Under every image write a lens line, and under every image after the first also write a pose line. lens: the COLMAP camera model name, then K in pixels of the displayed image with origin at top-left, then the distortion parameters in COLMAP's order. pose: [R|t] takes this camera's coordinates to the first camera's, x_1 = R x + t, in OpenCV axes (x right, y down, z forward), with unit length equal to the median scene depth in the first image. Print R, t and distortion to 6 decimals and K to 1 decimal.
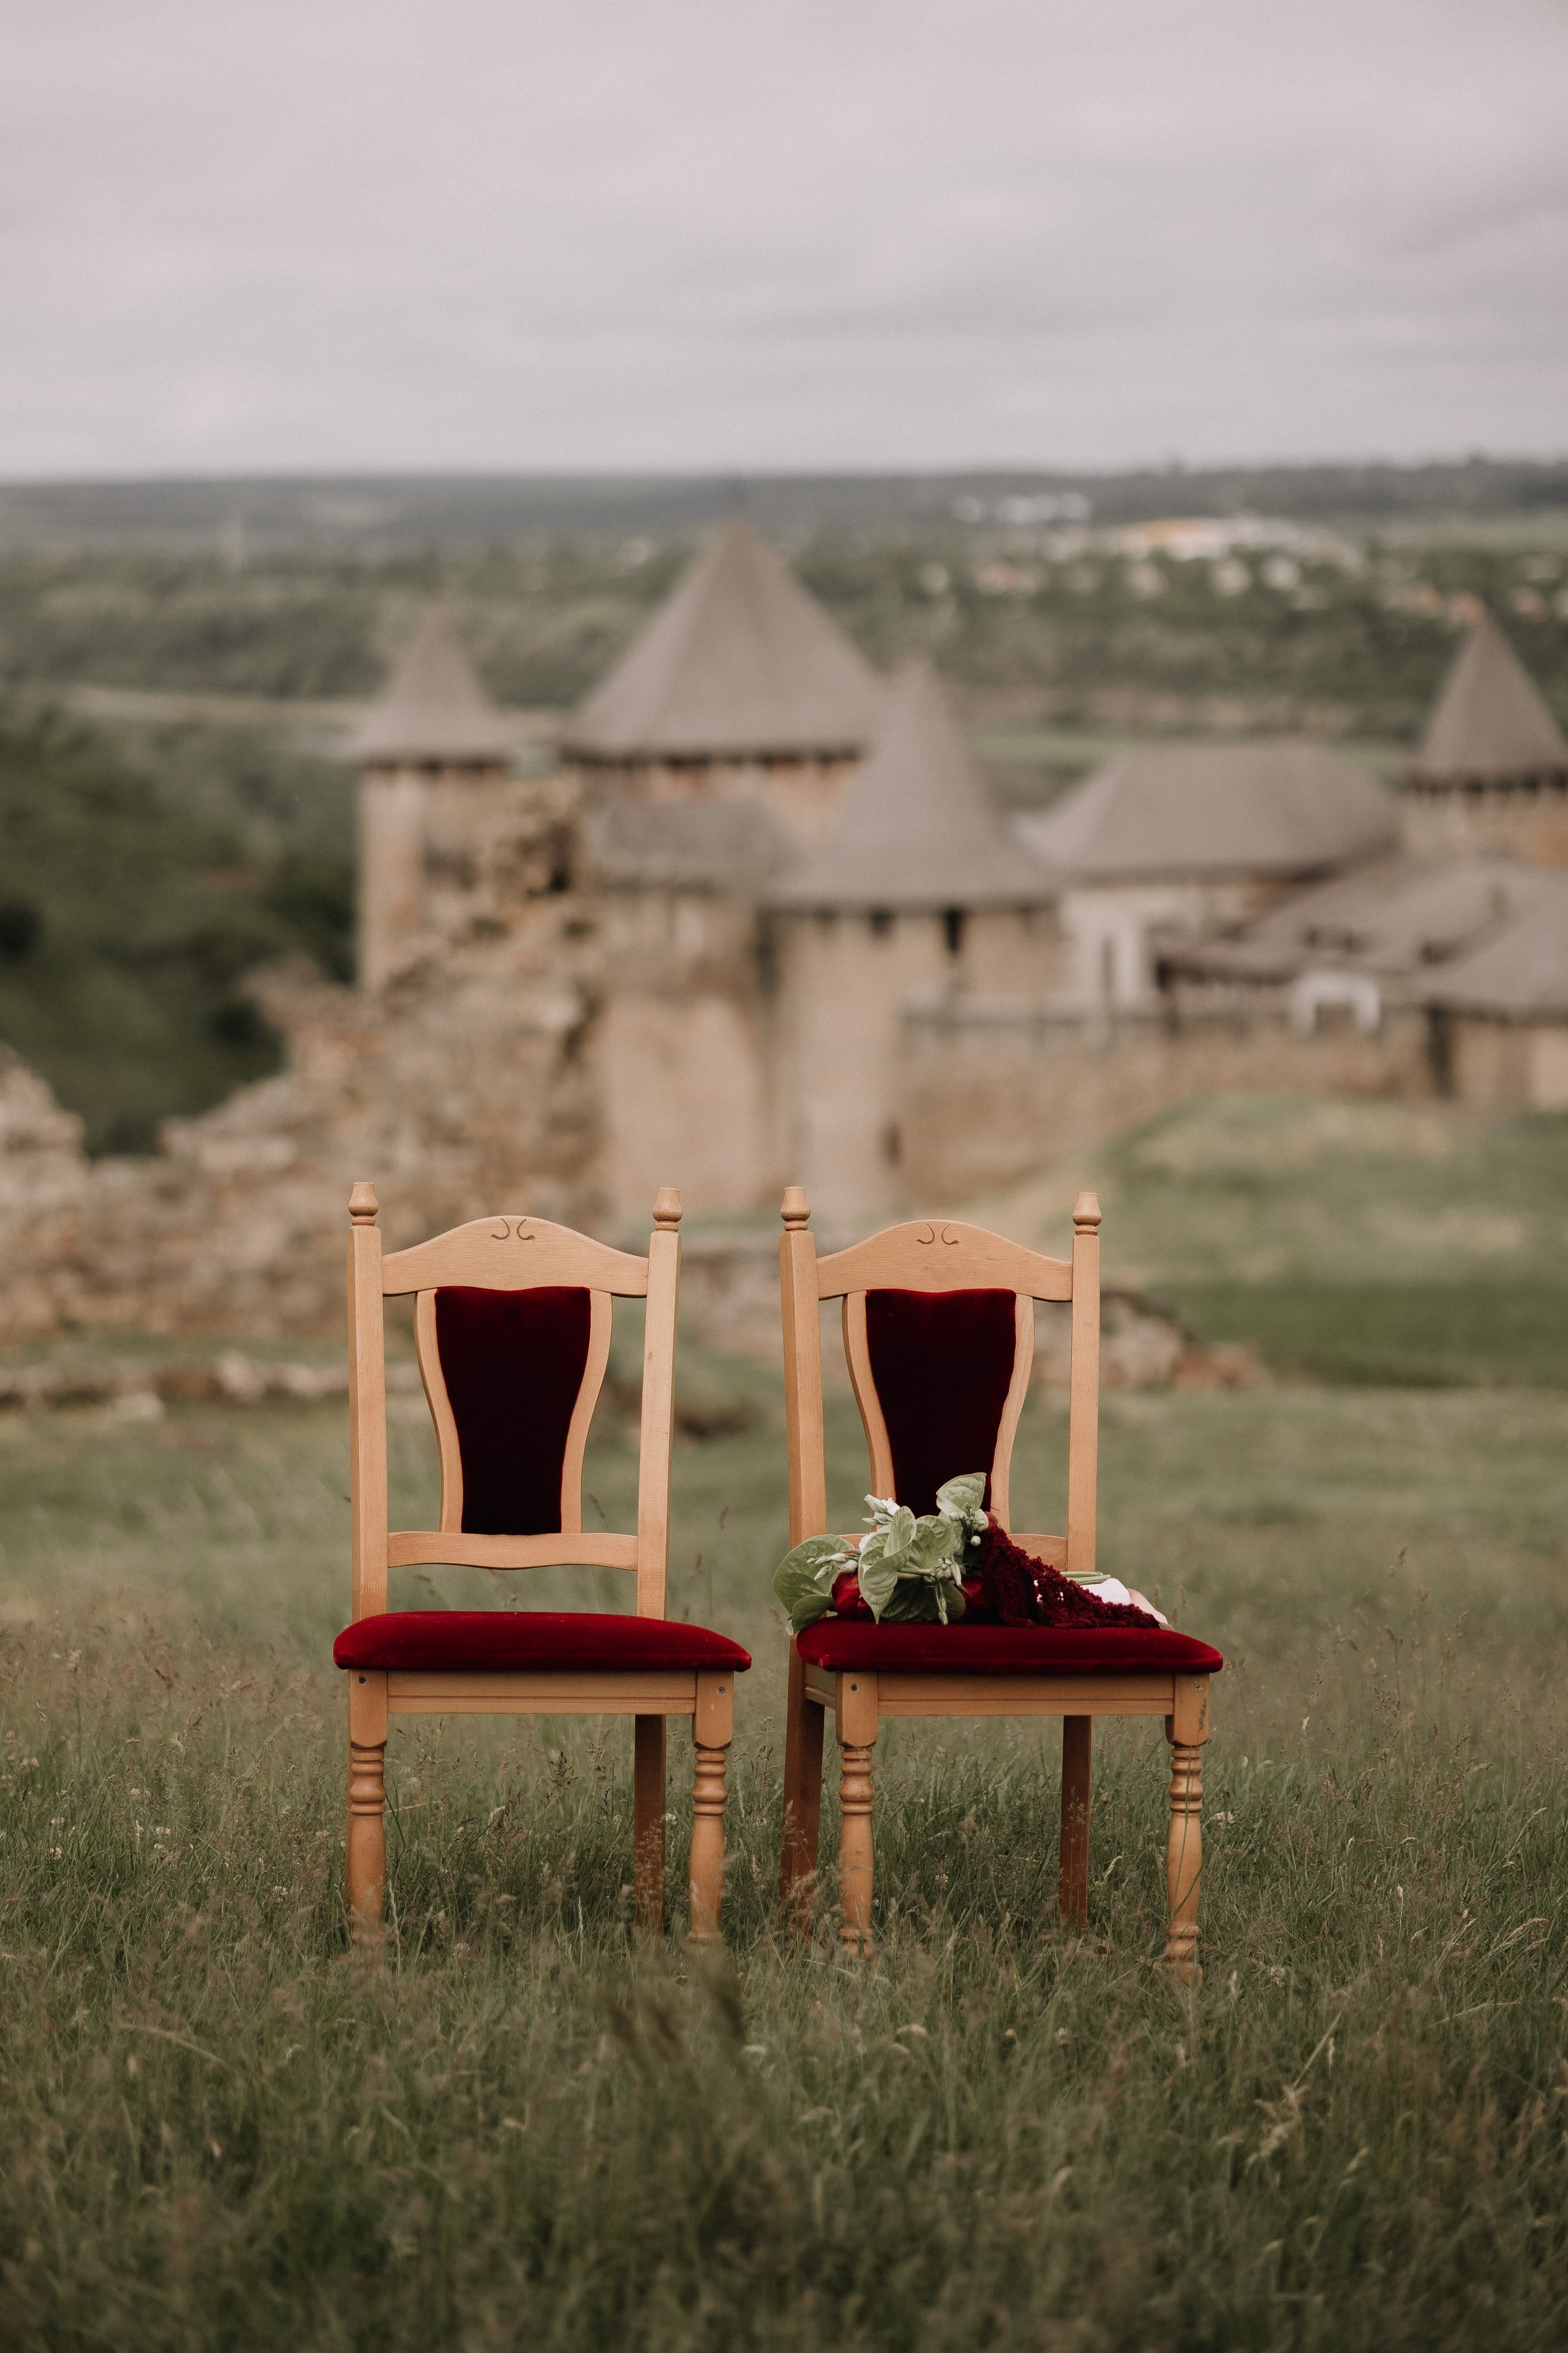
lens RADIAL K [[5767.3, 0, 849.0], [0, 5767.3, 1178.1], [0, 0, 1]] dist [-0.057418, 0.223411]
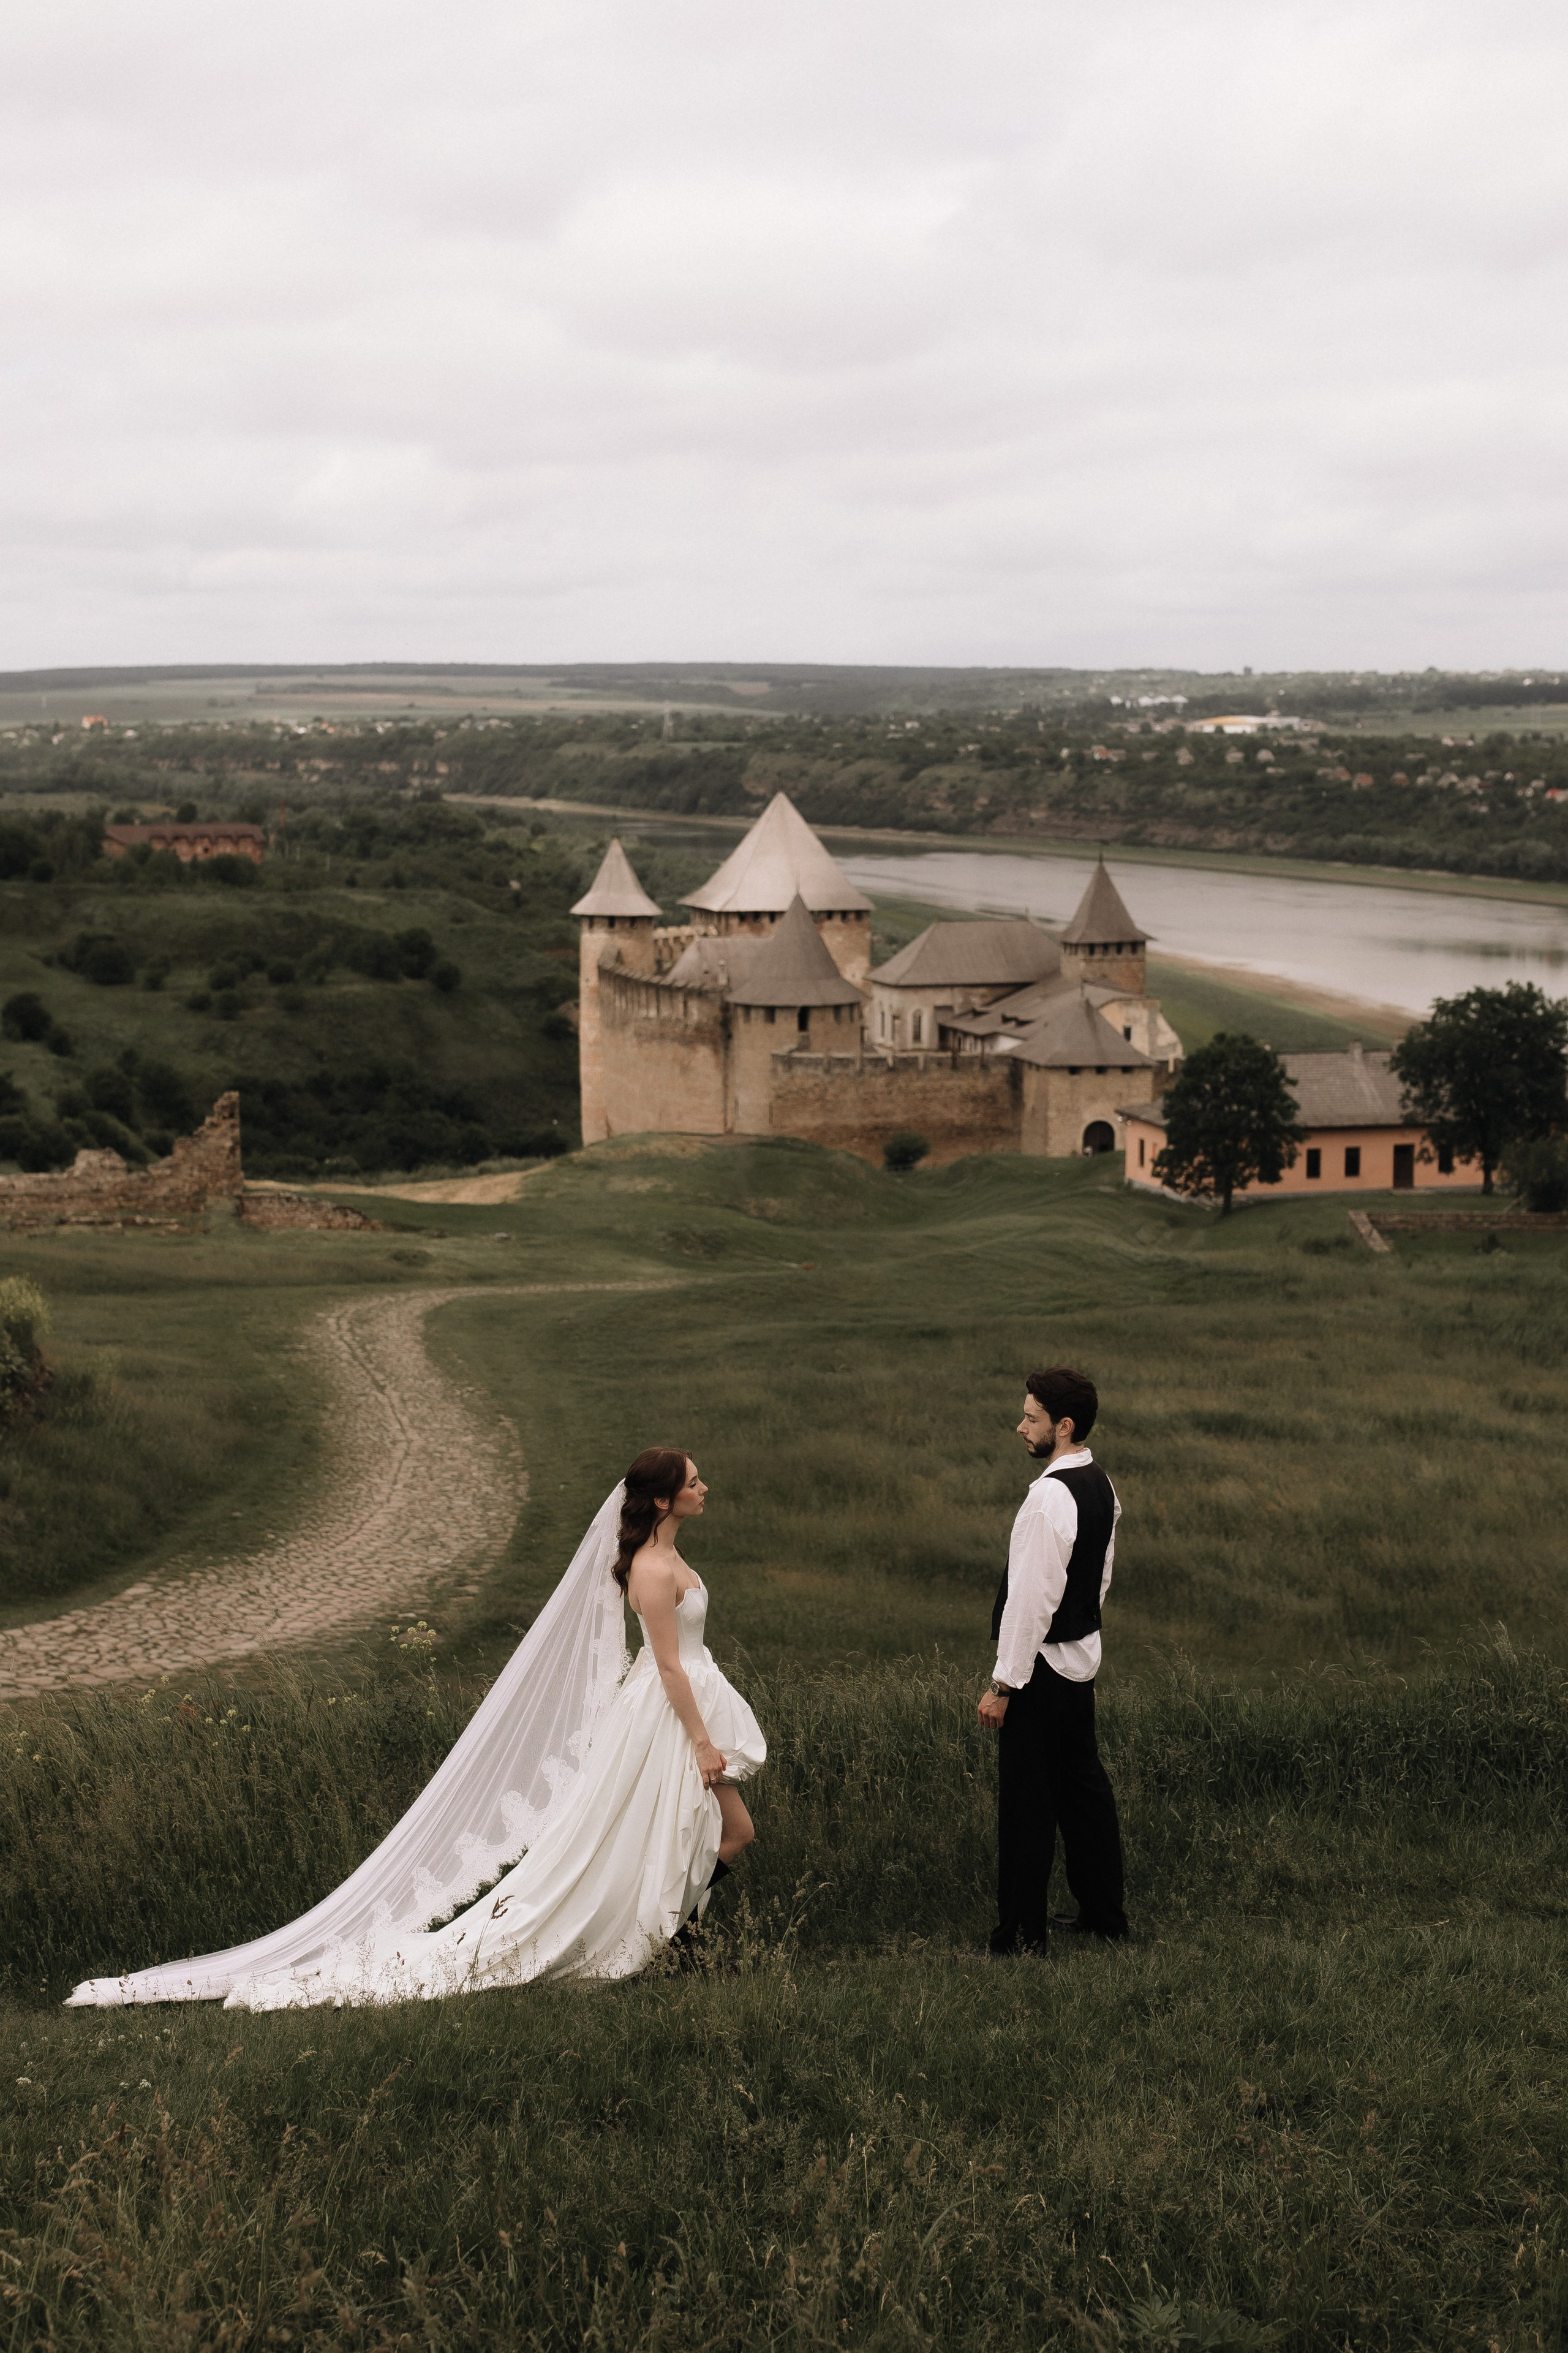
lens RADIAL K [[3598.4, 0, 784.0], [0, 3598.4, 1176.5], [0, 0, 1]] dist [0.021975, -0.008424]
pose [[0.995816, 0.031839, -0.085650, 0.125786], [-0.029641, 0.999201, 0.026812, -0.018163], [0.086435, -0.024161, 0.995964, -0.362437]]
